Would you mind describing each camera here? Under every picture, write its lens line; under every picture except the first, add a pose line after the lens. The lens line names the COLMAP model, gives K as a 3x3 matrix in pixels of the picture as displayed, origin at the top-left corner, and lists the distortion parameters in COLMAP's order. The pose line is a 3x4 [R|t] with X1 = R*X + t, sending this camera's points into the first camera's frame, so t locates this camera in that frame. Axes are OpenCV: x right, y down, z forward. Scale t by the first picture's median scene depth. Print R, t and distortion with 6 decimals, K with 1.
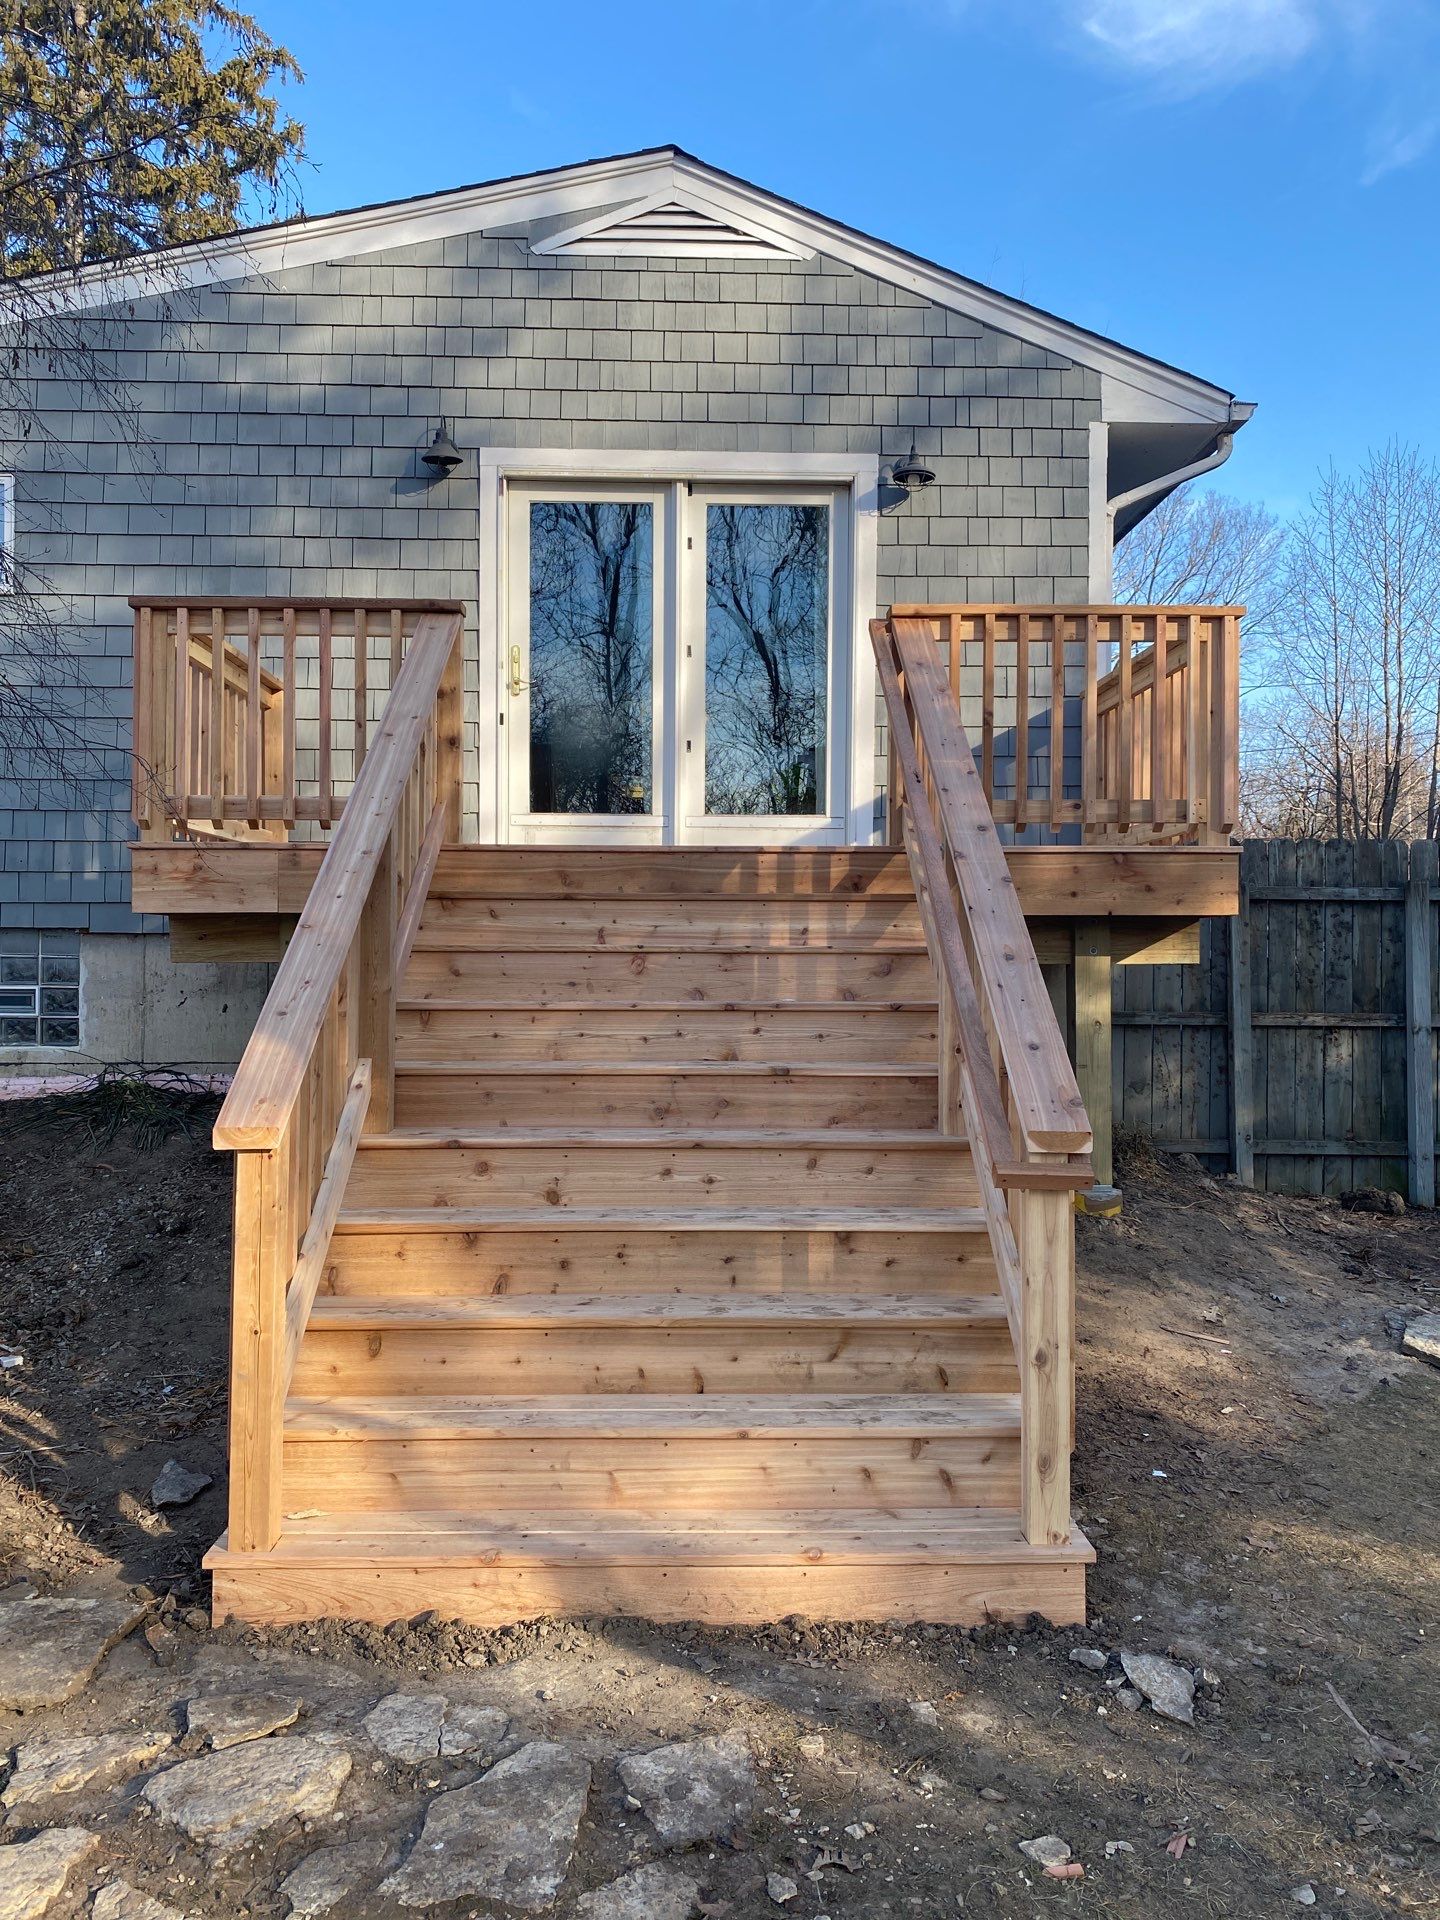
lens RADIAL K [[1467.1, 0, 720.0], [0, 1467.1, 960.0], [0, 0, 1]] dist [0.008076, -0.002433]
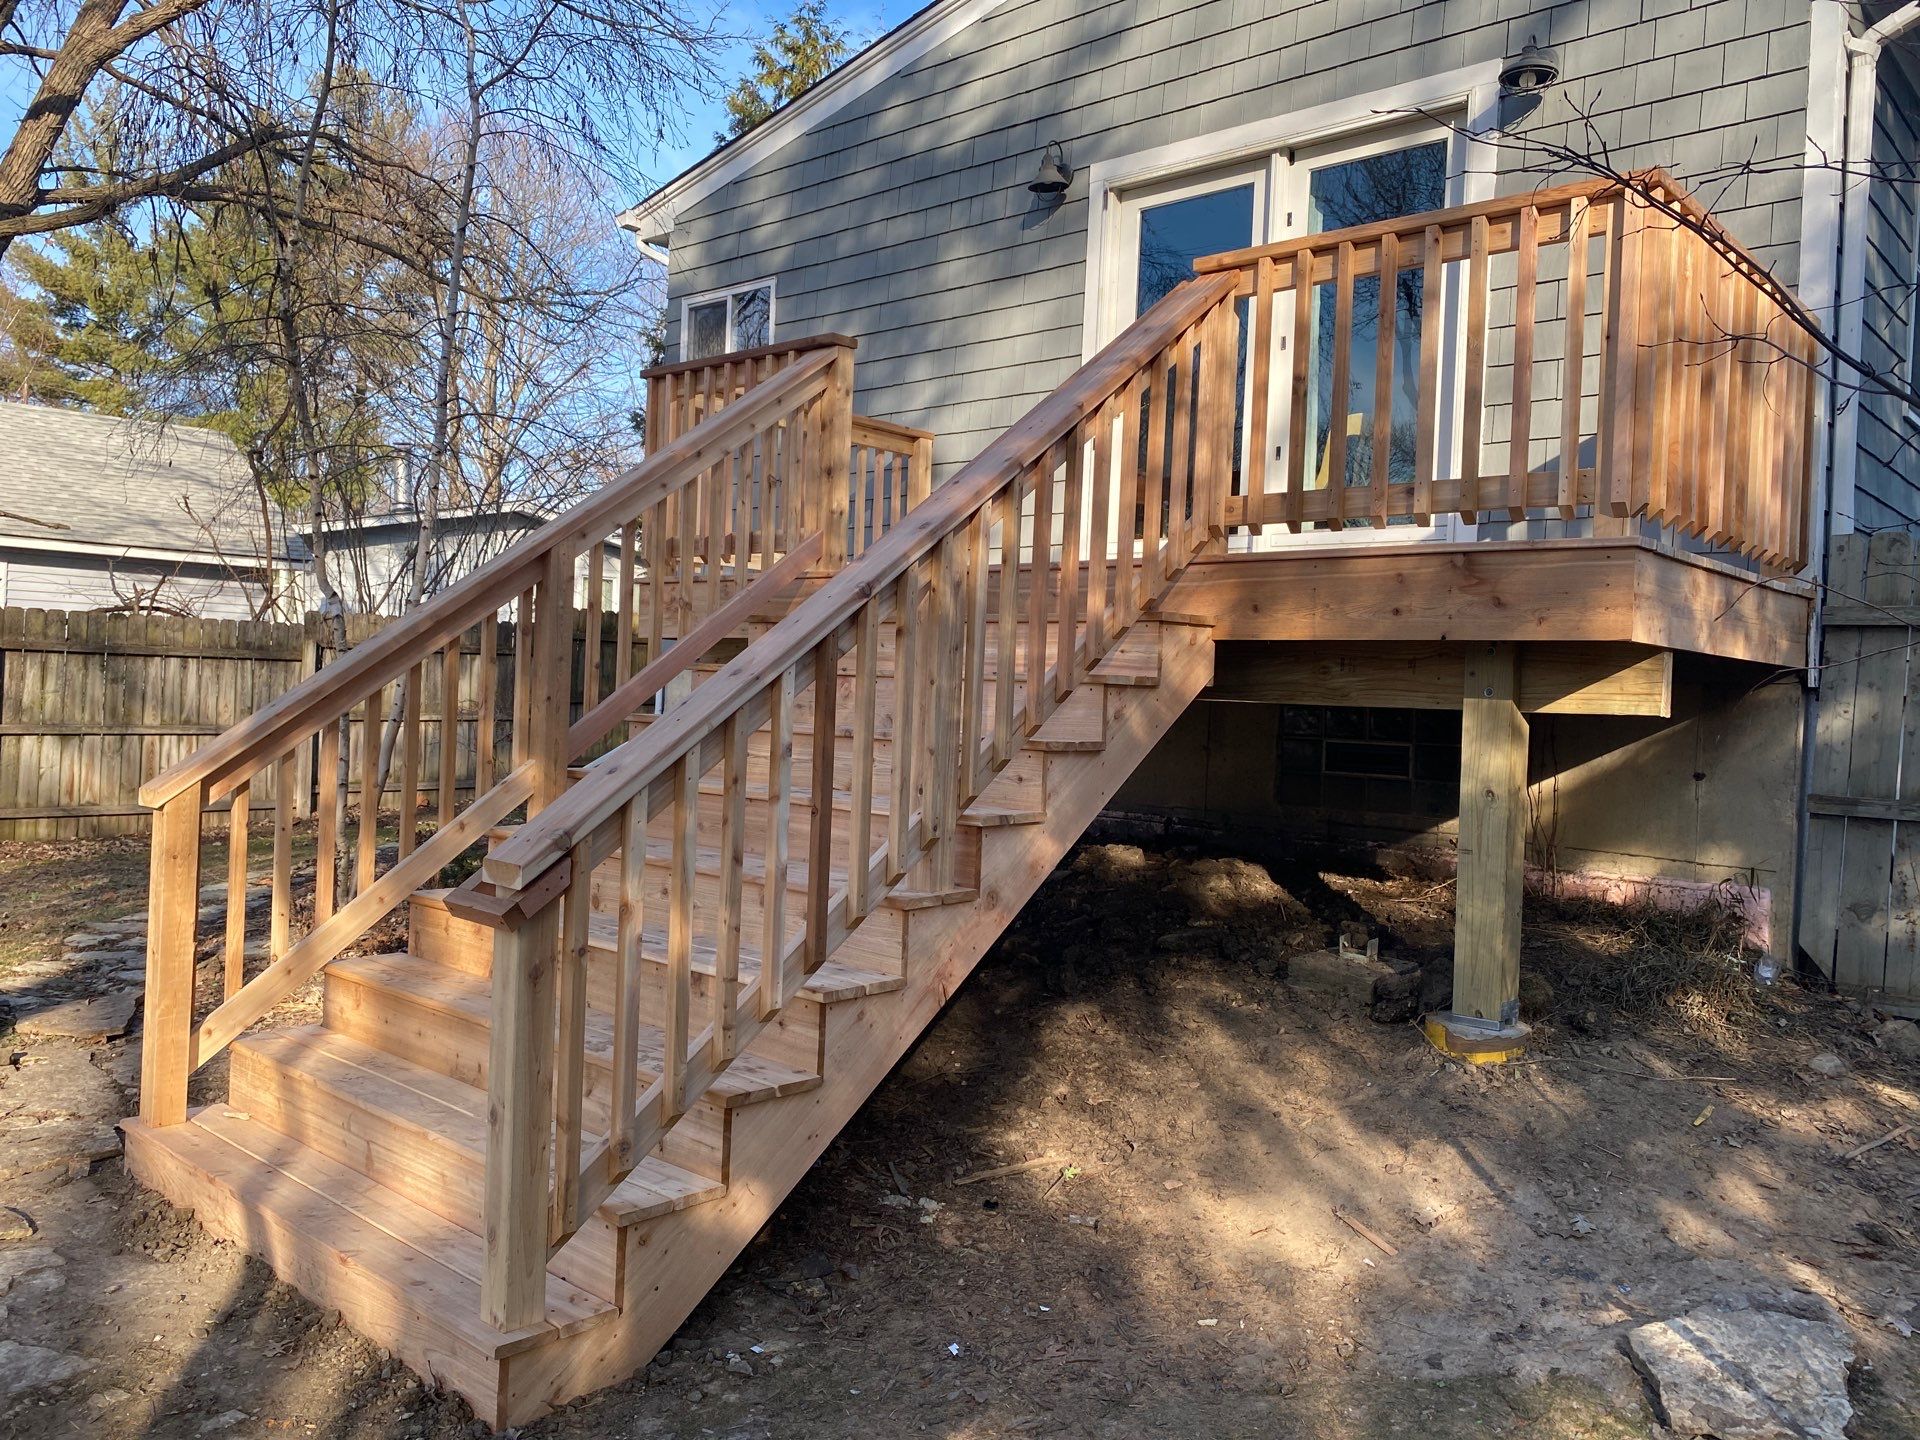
lens RADIAL K [[1467.1, 0, 960.0], [0, 1467.1, 720.0], [0, 0, 1]] dist [0.008076, -0.002433]
pose [[0.727810, 0.039496, -0.684640, 0.448986], [-0.037207, 0.999144, 0.018087, 0.003403], [0.684769, 0.012309, 0.728657, 0.239256]]
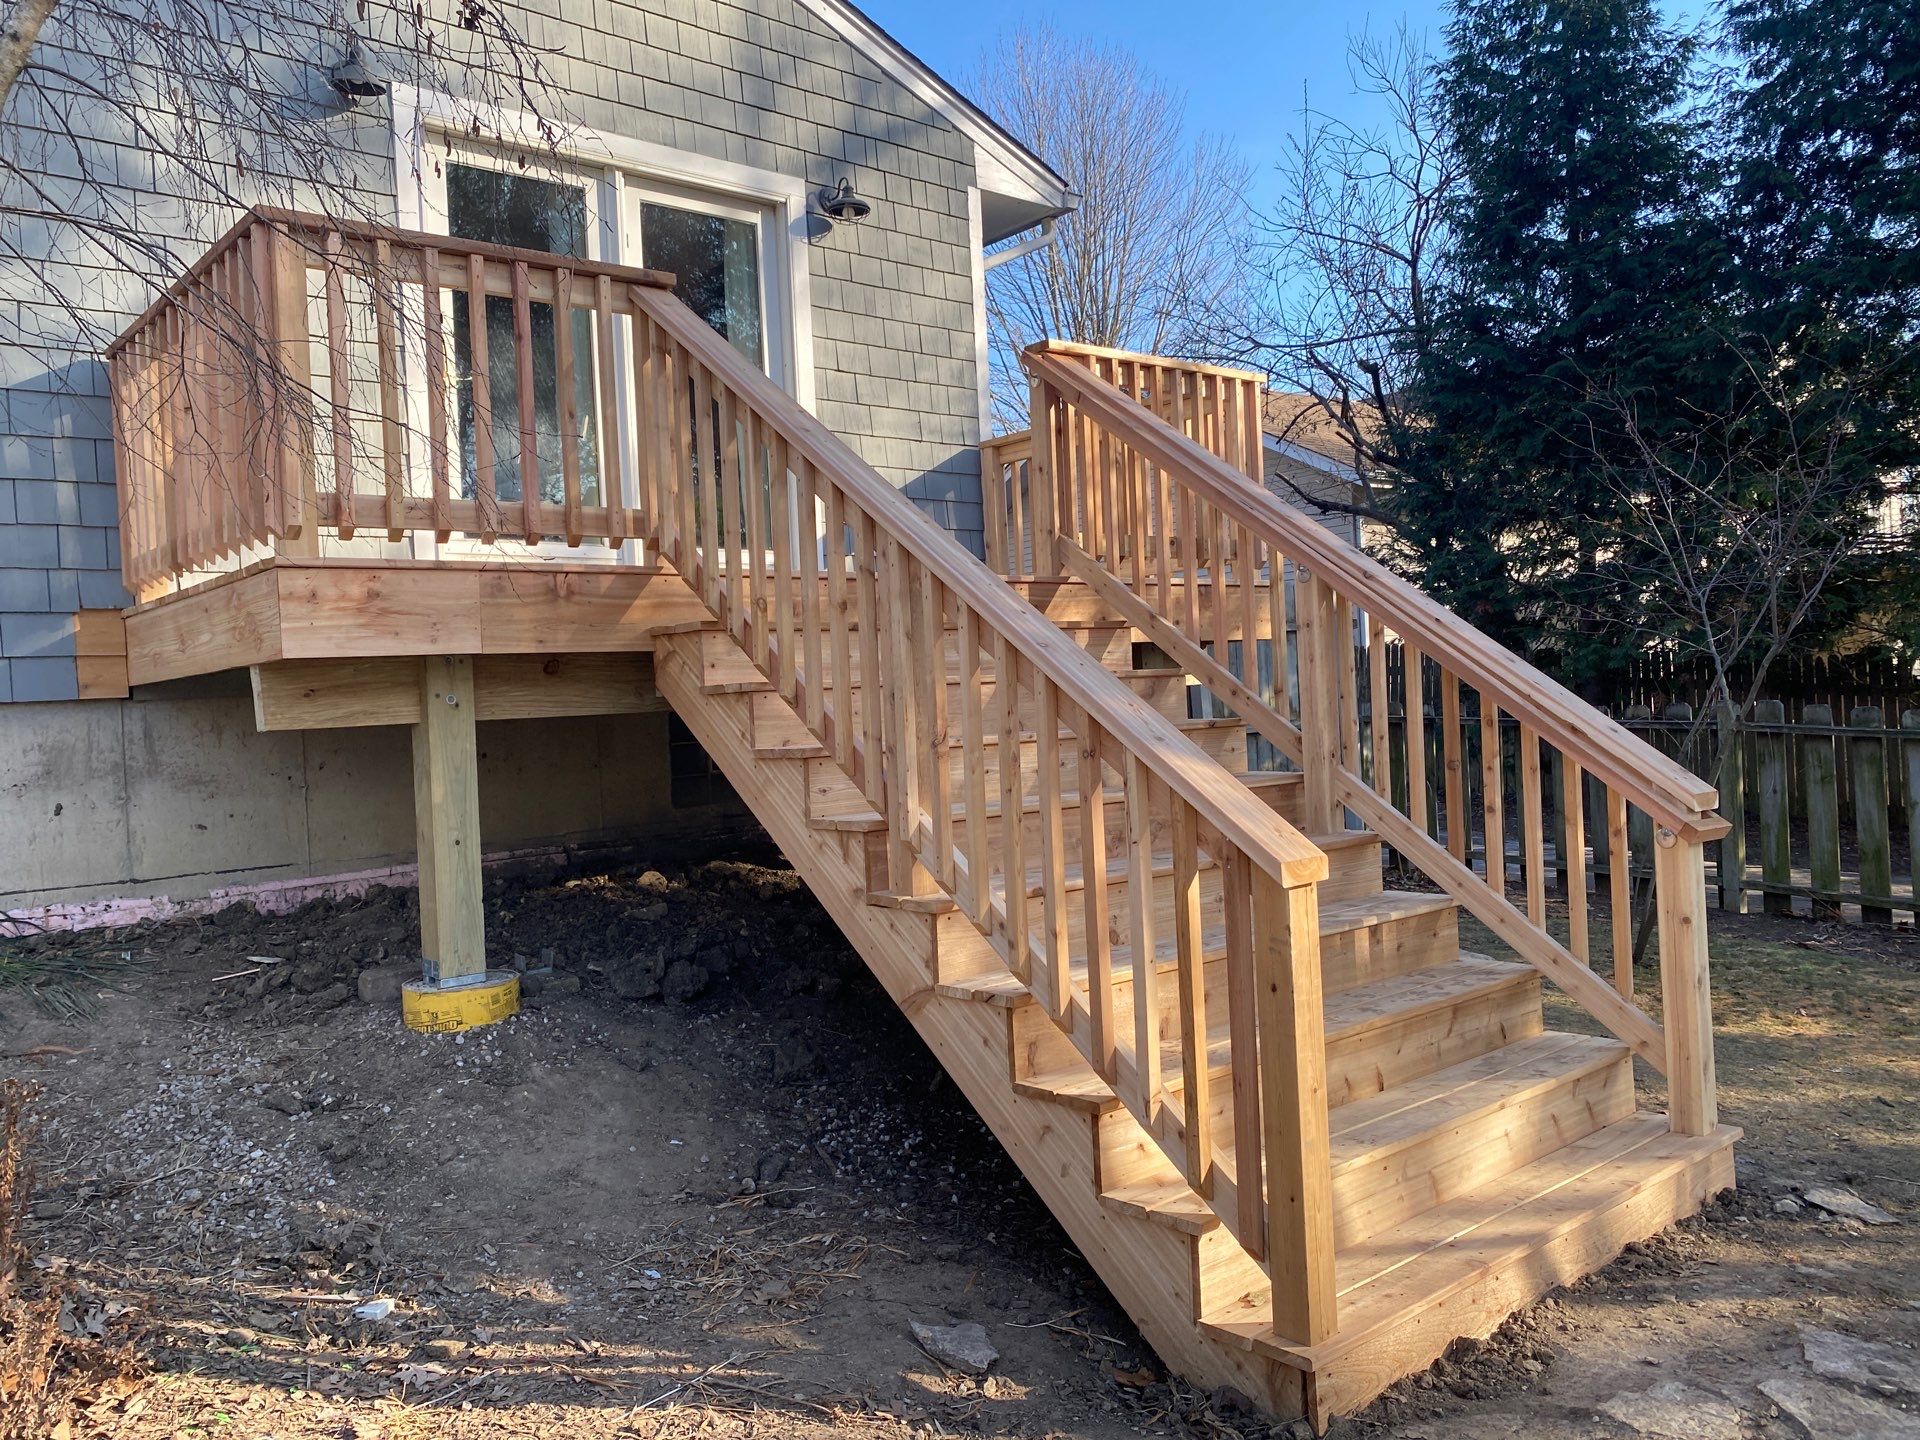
lens RADIAL K [[1467.1, 0, 960.0], [0, 1467.1, 720.0], [0, 0, 1]] dist [0.008076, -0.002433]
pose [[0.777511, -0.048799, 0.626973, -0.439782], [0.051923, 0.998562, 0.013332, 0.003557], [-0.626722, 0.022188, 0.778927, 0.189842]]
